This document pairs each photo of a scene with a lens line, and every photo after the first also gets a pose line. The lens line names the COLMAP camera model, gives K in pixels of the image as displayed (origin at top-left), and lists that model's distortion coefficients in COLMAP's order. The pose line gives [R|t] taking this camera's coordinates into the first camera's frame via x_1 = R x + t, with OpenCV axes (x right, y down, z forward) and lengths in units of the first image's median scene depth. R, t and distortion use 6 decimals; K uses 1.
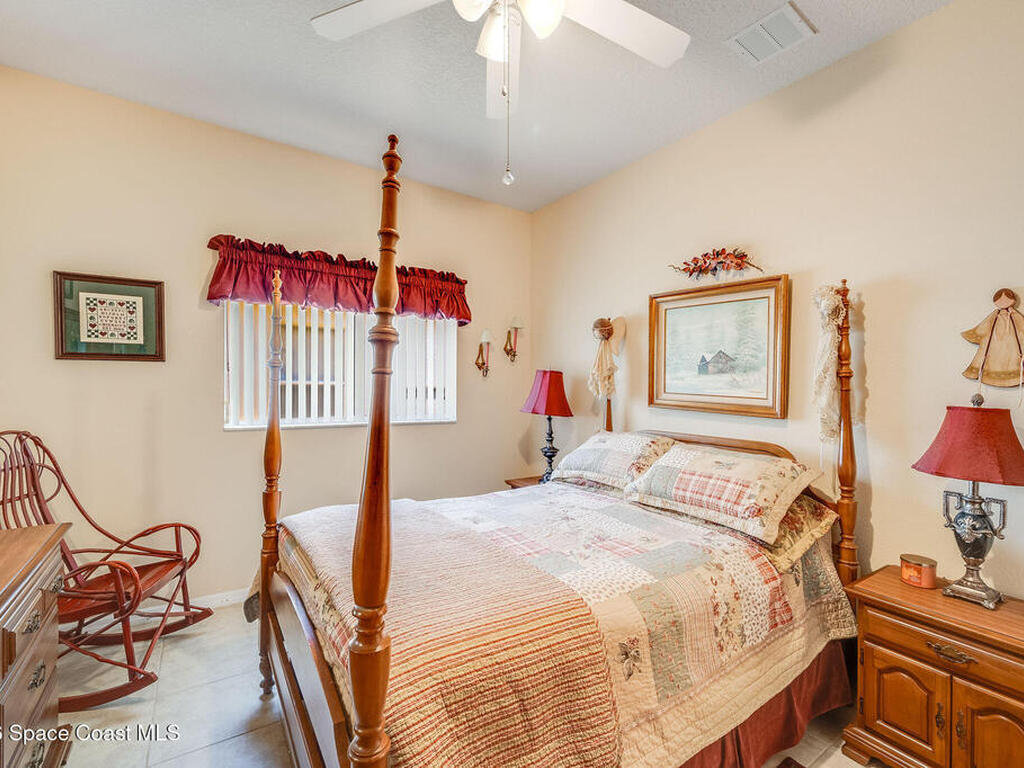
lens RADIAL K [[464.4, 0, 516.5], [0, 464.4, 374.1], [0, 0, 1]] dist [0.000806, -0.000342]
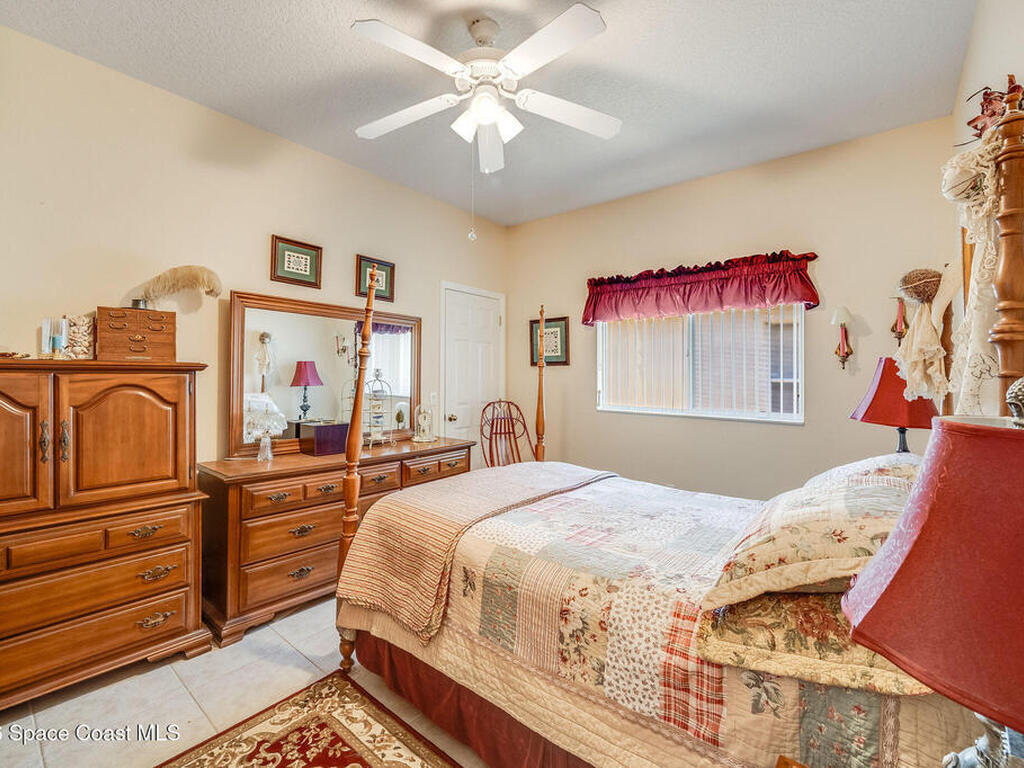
lens RADIAL K [[464.4, 0, 516.5], [0, 464.4, 374.1], [0, 0, 1]] dist [0.000806, -0.000342]
pose [[0.271656, -0.018663, -0.962213, 0.765085], [0.011125, 0.999806, -0.016251, 0.028337], [0.962330, -0.006289, 0.271811, 0.393483]]
